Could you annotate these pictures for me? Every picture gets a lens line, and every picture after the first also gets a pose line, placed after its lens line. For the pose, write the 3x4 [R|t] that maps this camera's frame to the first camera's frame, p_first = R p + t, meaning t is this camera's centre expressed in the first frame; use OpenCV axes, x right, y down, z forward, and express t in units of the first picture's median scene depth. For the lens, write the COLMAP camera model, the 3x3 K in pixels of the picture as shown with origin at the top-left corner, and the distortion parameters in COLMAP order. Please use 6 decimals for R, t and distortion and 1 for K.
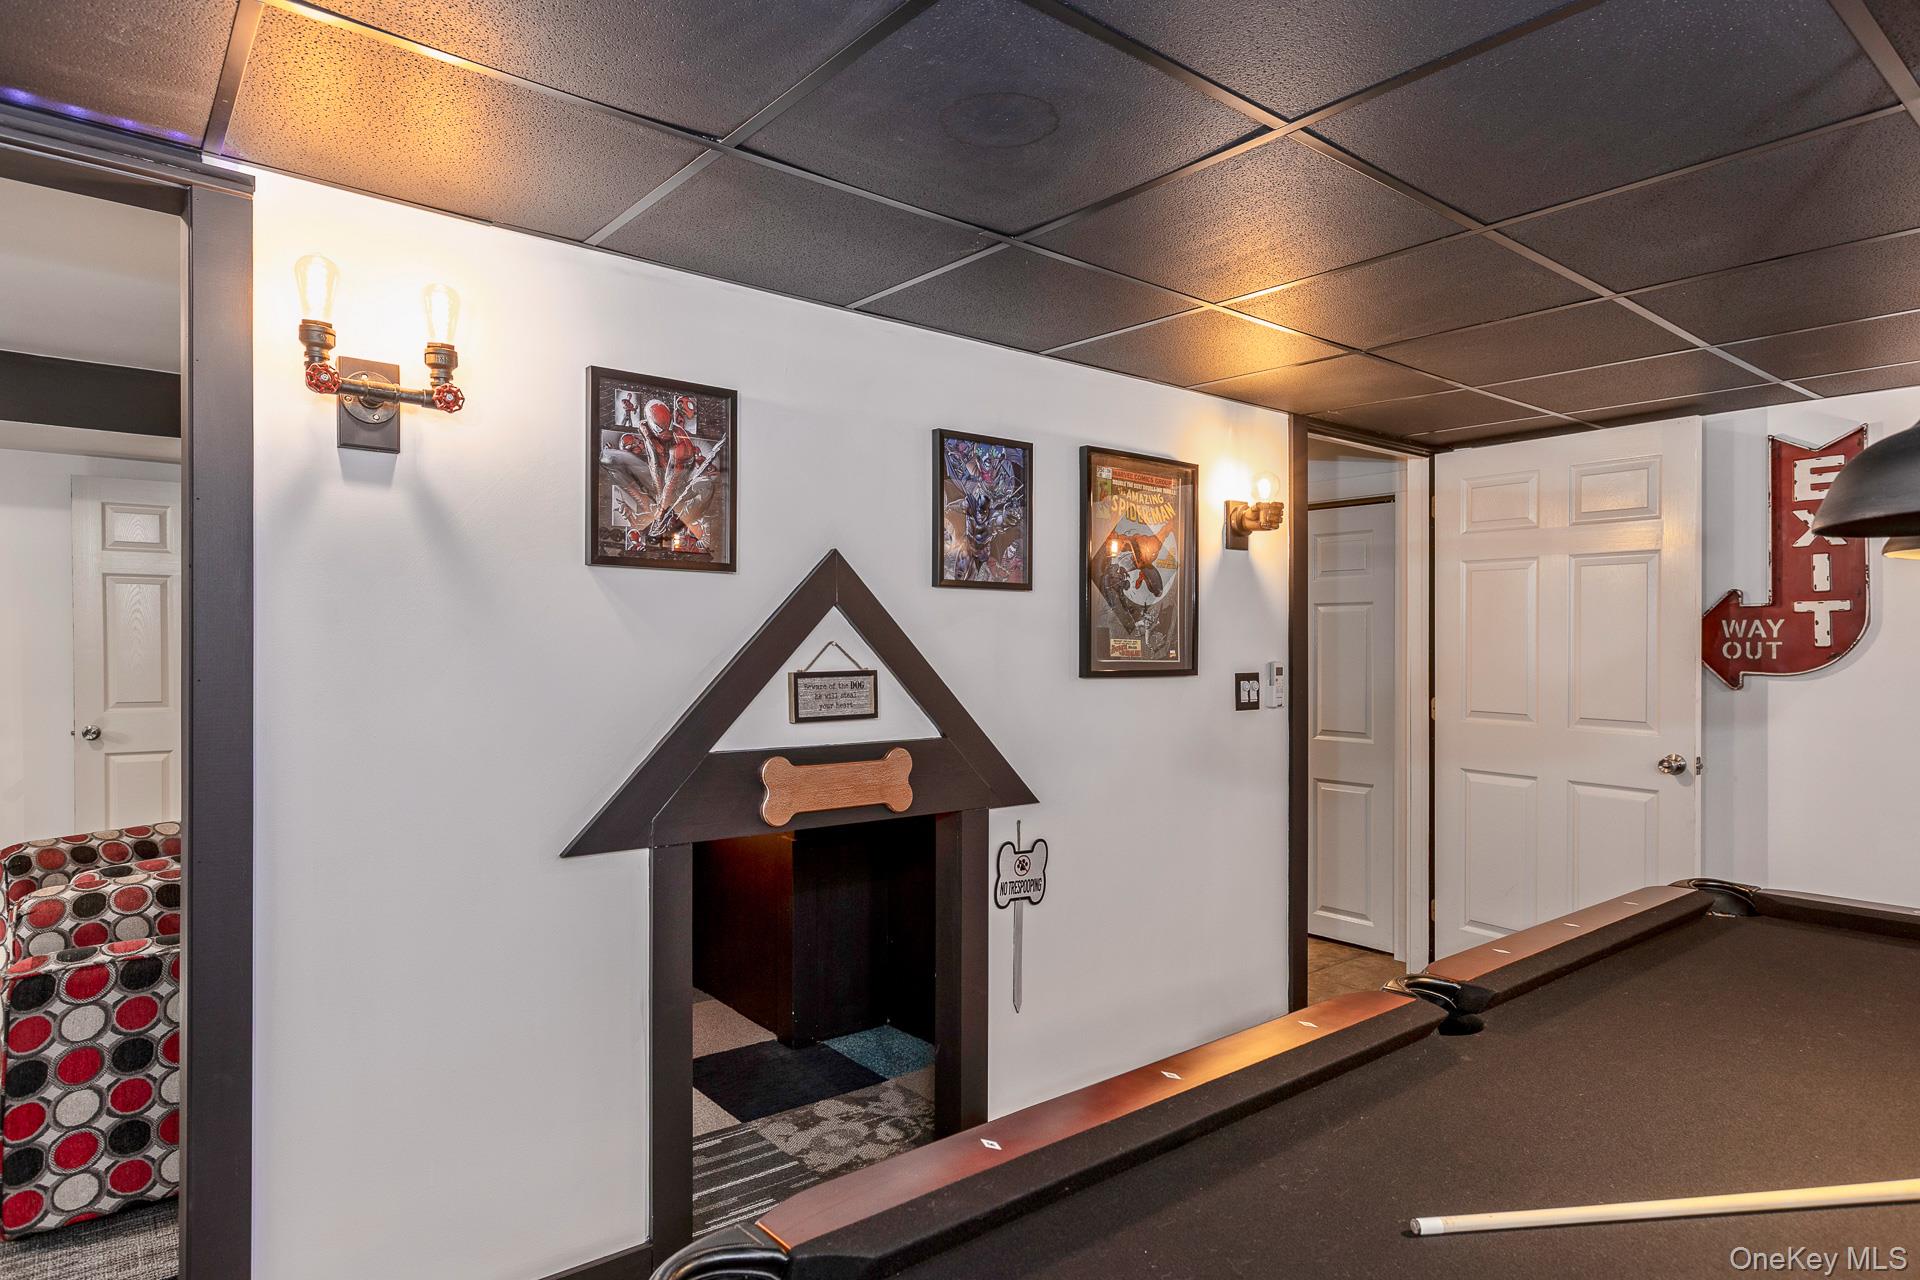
lens RADIAL K [[1069.5, 0, 961.9], [0, 1069.5, 639.7], [0, 0, 1]] dist [-0.000166, 0.000039]
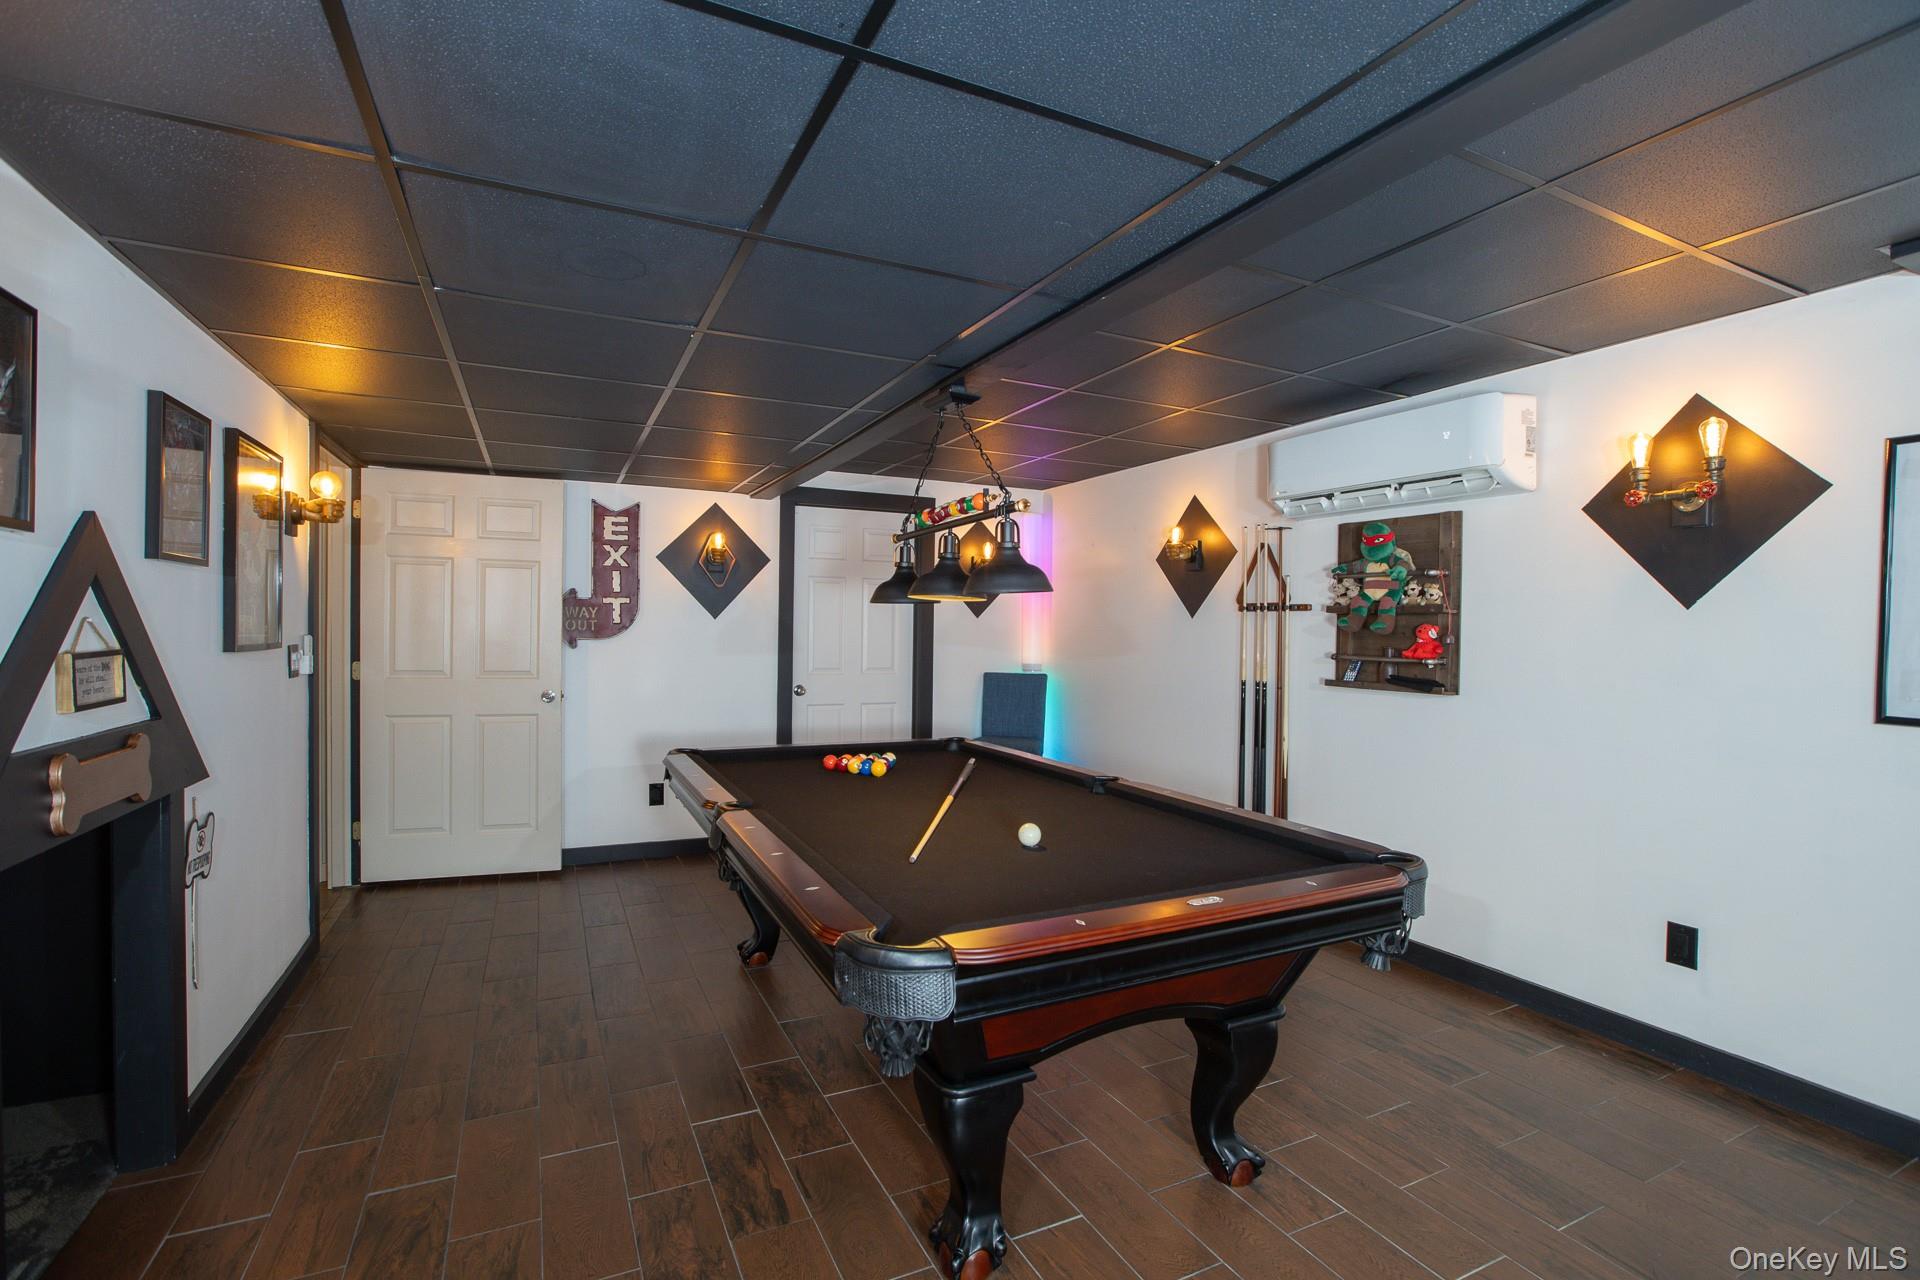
lens RADIAL K [[873.5, 0, 965.5], [0, 873.5, 637.8], [0, 0, 1]] dist [-0.002309, -0.003893]
pose [[0.229423, -0.013455, 0.973234, -0.477199], [-0.016279, 0.999712, 0.017658, -0.004510], [-0.973191, -0.019894, 0.229138, 0.100869]]
